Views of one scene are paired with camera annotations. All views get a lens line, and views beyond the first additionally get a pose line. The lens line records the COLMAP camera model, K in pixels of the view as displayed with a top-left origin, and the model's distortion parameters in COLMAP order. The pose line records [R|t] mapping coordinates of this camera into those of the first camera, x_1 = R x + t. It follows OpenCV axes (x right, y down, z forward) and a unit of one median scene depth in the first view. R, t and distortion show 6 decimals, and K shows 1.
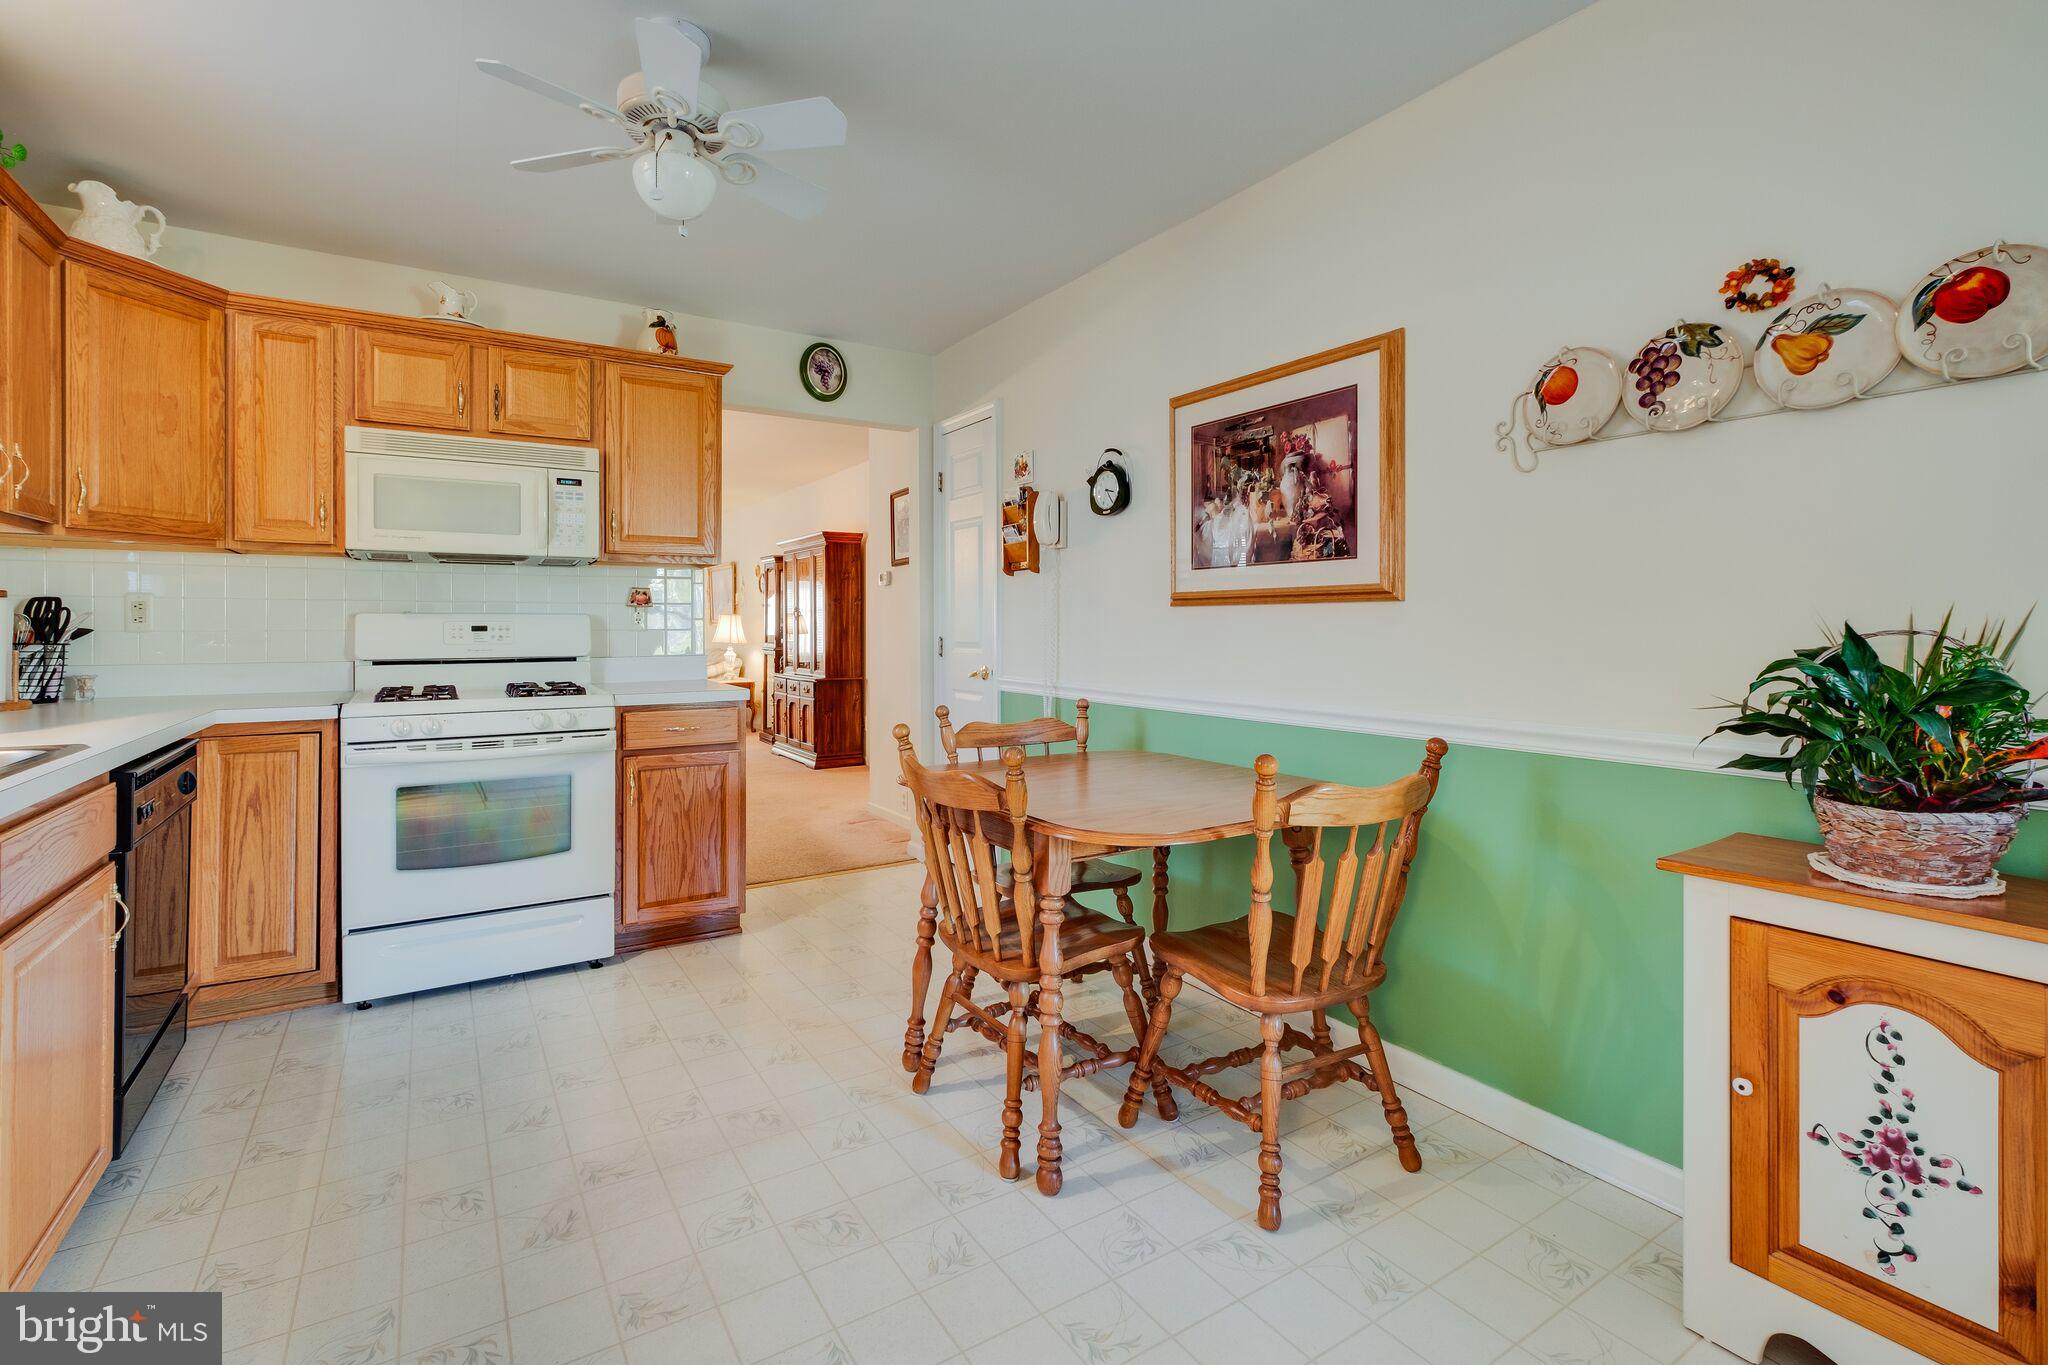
lens RADIAL K [[911.1, 0, 988.2], [0, 911.1, 628.2], [0, 0, 1]] dist [-0.000188, -0.000227]
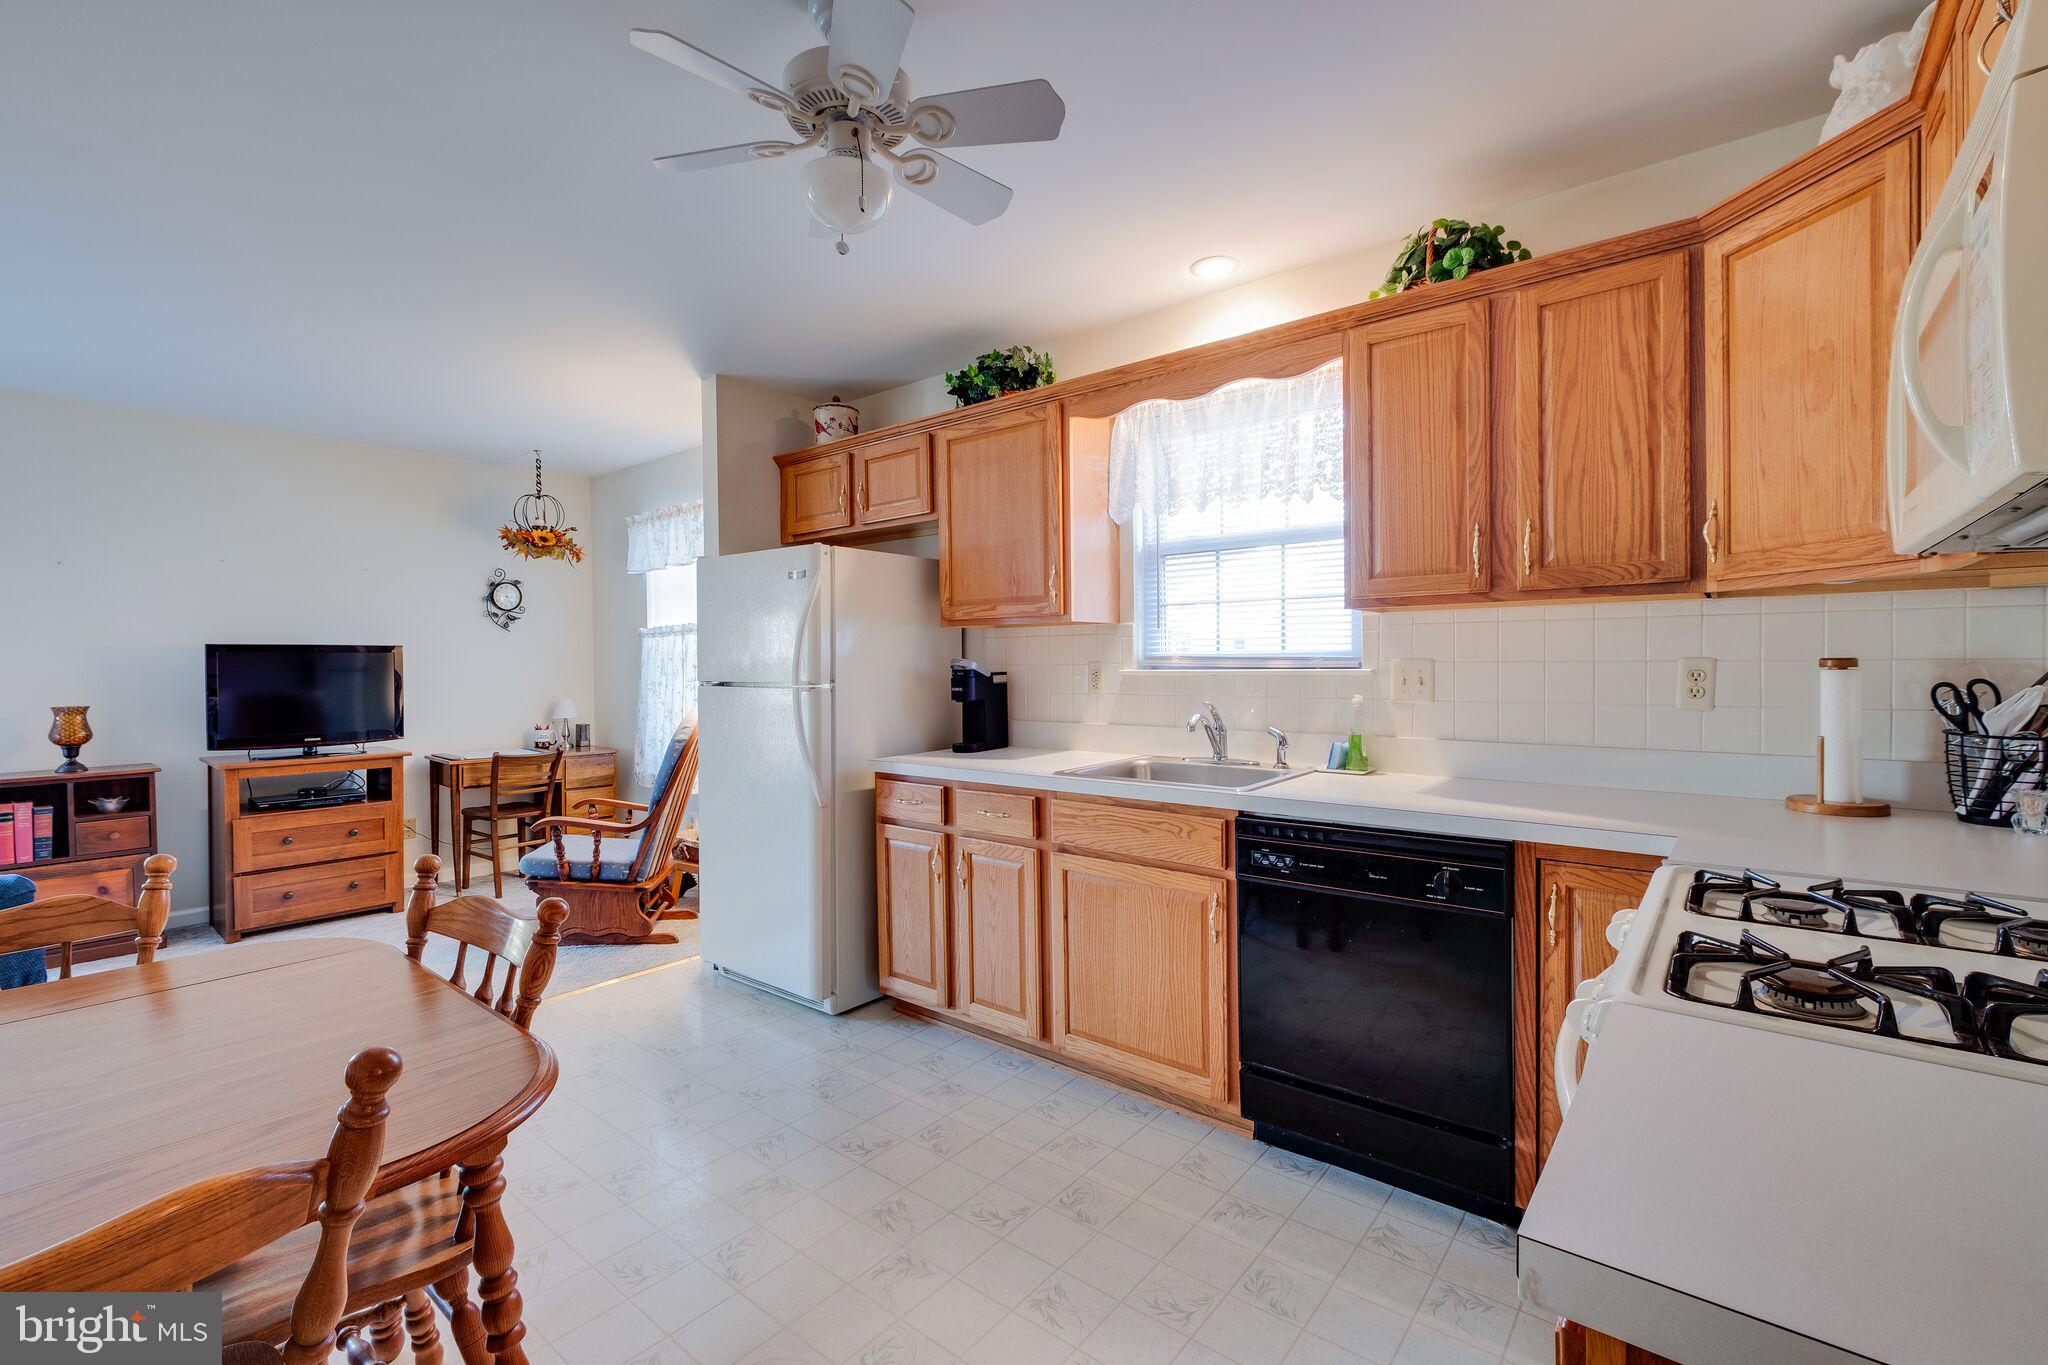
lens RADIAL K [[899.2, 0, 1000.8], [0, 899.2, 677.1], [0, 0, 1]] dist [-0.001020, -0.000305]
pose [[-0.948713, 0.013231, -0.315861, -0.156868], [0.006830, 0.999748, 0.021365, -0.042174], [0.316065, 0.018112, -0.948565, 1.357483]]
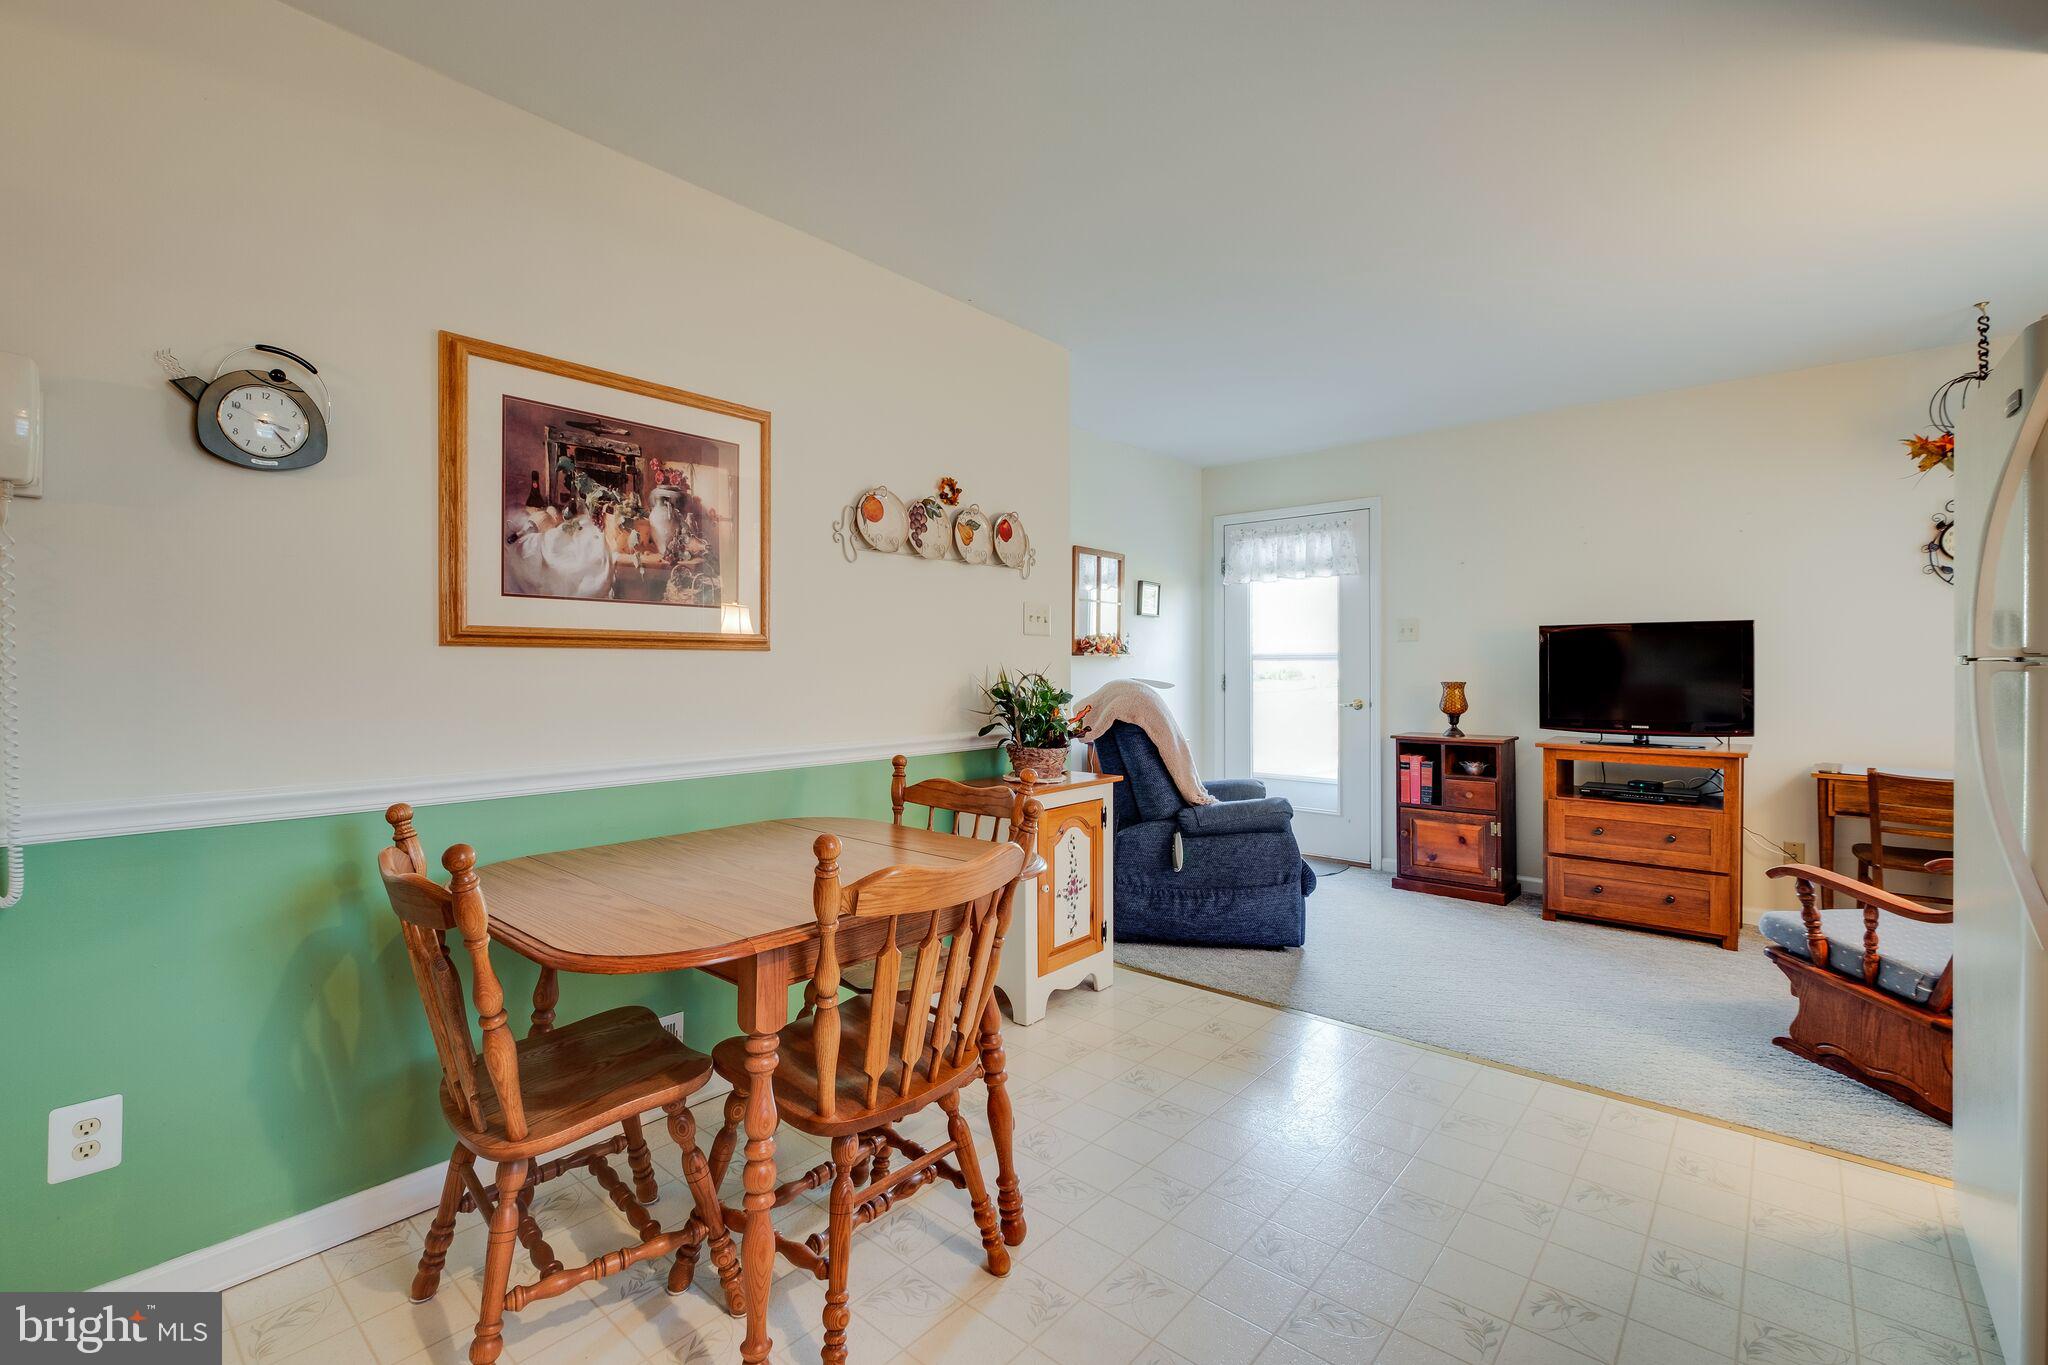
lens RADIAL K [[902.0, 0, 1001.7], [0, 902.0, 663.3], [0, 0, 1]] dist [-0.001153, -0.000465]
pose [[-0.292945, 0.007152, 0.956102, -0.585484], [0.005429, 0.999968, -0.005817, -0.005329], [-0.956114, 0.003486, -0.292975, 0.869303]]
